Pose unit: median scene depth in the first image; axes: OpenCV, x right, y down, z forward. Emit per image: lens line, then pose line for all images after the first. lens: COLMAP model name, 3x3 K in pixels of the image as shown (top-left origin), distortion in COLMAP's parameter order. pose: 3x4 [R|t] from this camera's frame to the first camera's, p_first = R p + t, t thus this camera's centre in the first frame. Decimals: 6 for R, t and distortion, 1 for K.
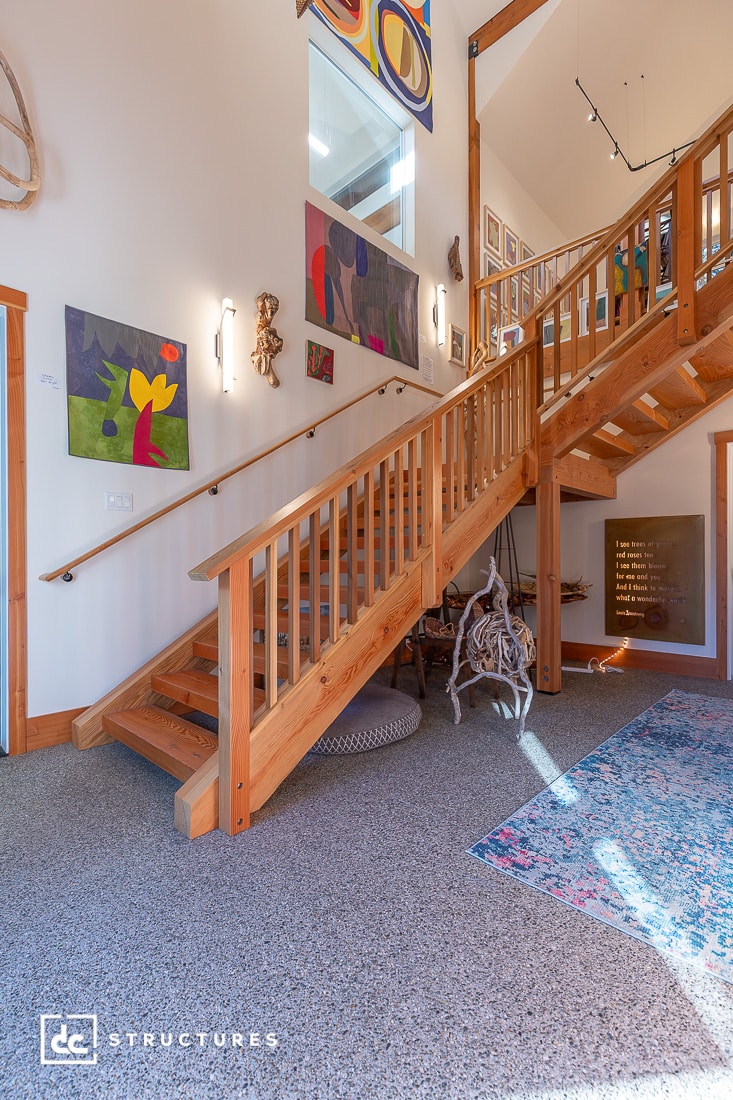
lens RADIAL K [[501.0, 0, 364.9], [0, 501.0, 559.1], [0, 0, 1]] dist [0.000198, -0.000199]
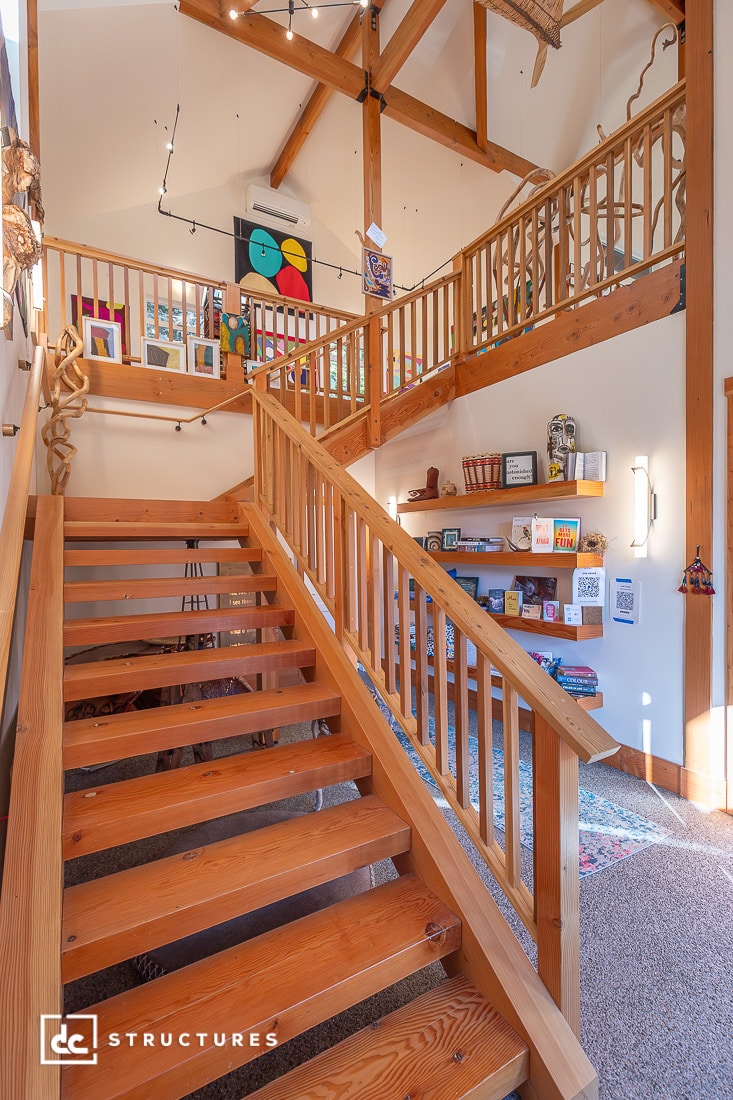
lens RADIAL K [[492.2, 0, 363.3], [0, 492.2, 546.4], [0, 0, 1]] dist [-0.000409, -0.001302]
pose [[0.286702, -0.004901, 0.958007, -1.009796], [0.018713, 0.999825, -0.000485, -0.243169], [-0.957837, 0.018066, 0.286744, 1.006228]]
